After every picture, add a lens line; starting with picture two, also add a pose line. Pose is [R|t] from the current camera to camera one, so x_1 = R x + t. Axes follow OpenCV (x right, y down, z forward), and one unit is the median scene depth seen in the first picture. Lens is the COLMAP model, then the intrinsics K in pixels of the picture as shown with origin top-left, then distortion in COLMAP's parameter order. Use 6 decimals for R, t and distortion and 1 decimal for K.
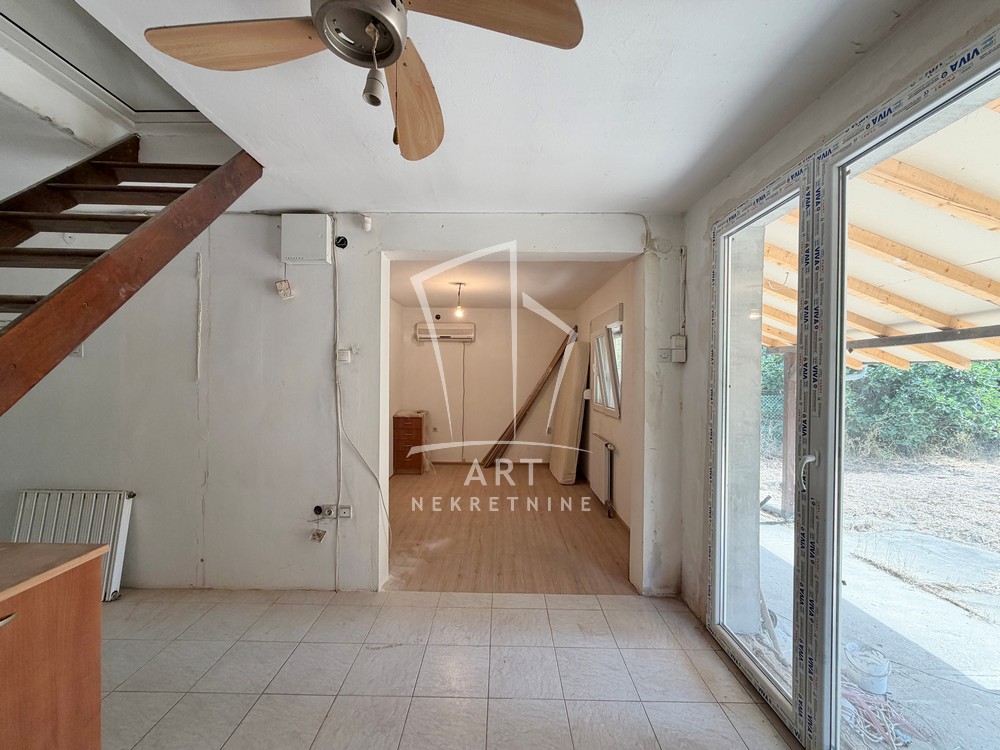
lens RADIAL K [[398.7, 0, 495.7], [0, 398.7, 376.1], [0, 0, 1]] dist [-0.000185, 0.000346]
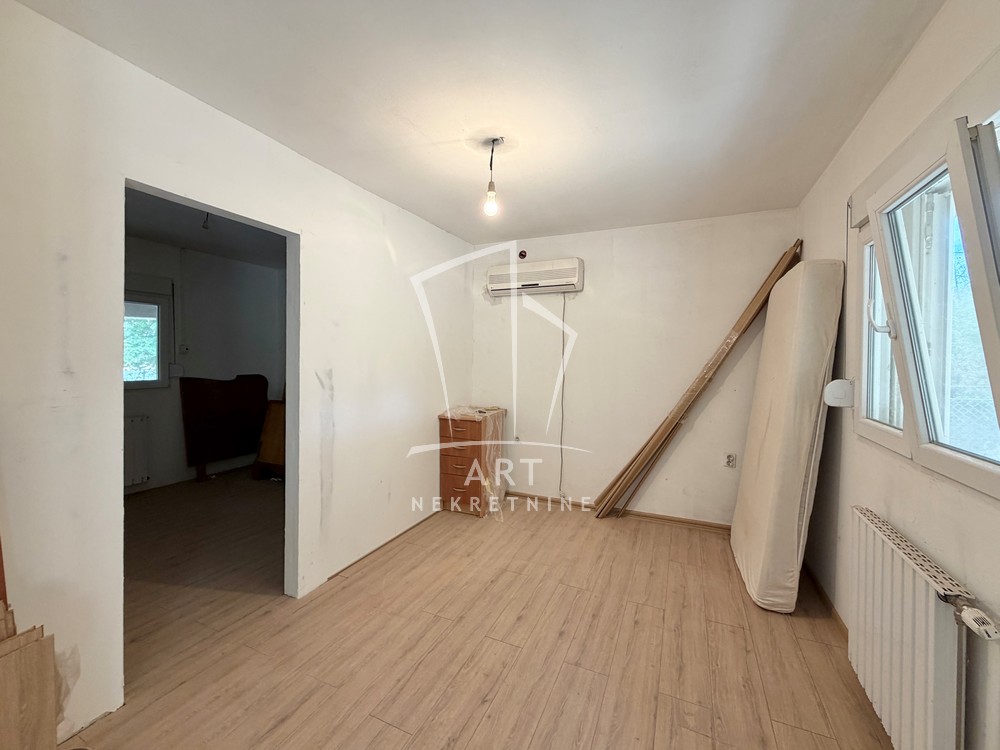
lens RADIAL K [[410.9, 0, 500.0], [0, 410.9, 357.8], [0, 0, 1]] dist [0.000736, -0.000027]
pose [[0.912827, 0.002123, -0.408341, 0.116994], [-0.003649, 0.999989, -0.002958, 0.017502], [0.408330, 0.004190, 0.912825, 0.606632]]
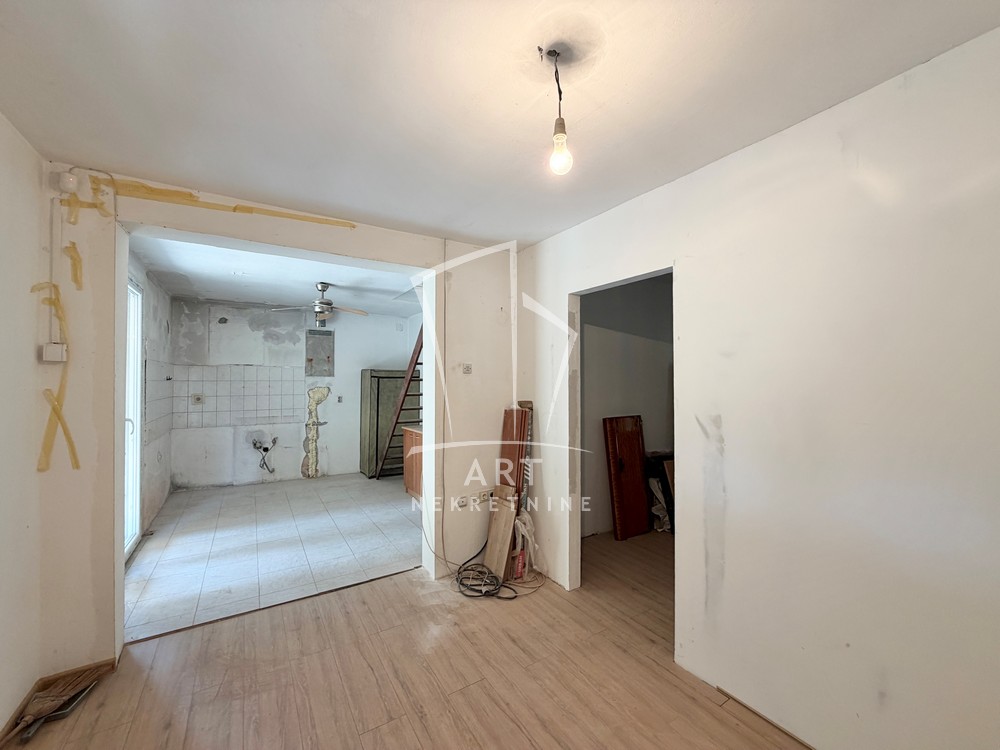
lens RADIAL K [[398.7, 0, 495.7], [0, 398.7, 376.1], [0, 0, 1]] dist [-0.000185, 0.000346]
pose [[-0.843793, -0.014034, -0.536486, 0.099815], [-0.007686, 0.999872, -0.014066, -0.001850], [0.536614, -0.007746, -0.843792, 1.279380]]
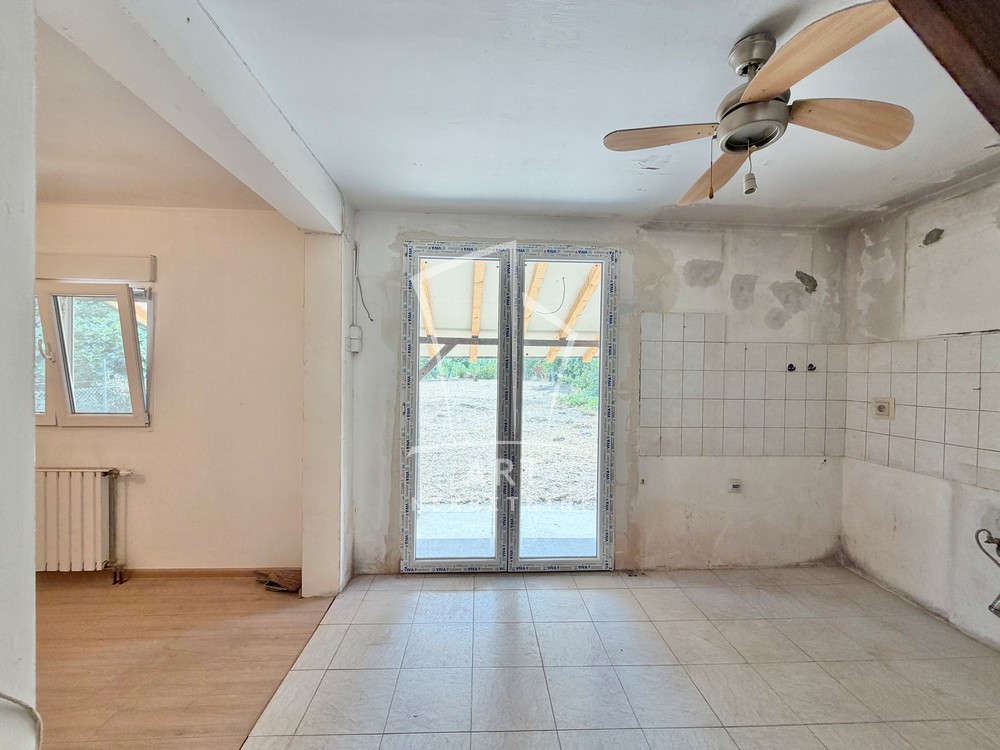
lens RADIAL K [[398.7, 0, 495.7], [0, 398.7, 376.1], [0, 0, 1]] dist [-0.000185, 0.000346]
pose [[-0.059758, -0.017144, 0.998066, -0.362331], [-0.010766, 0.999805, 0.016529, 0.004485], [-0.998155, -0.009757, -0.059931, 0.412576]]
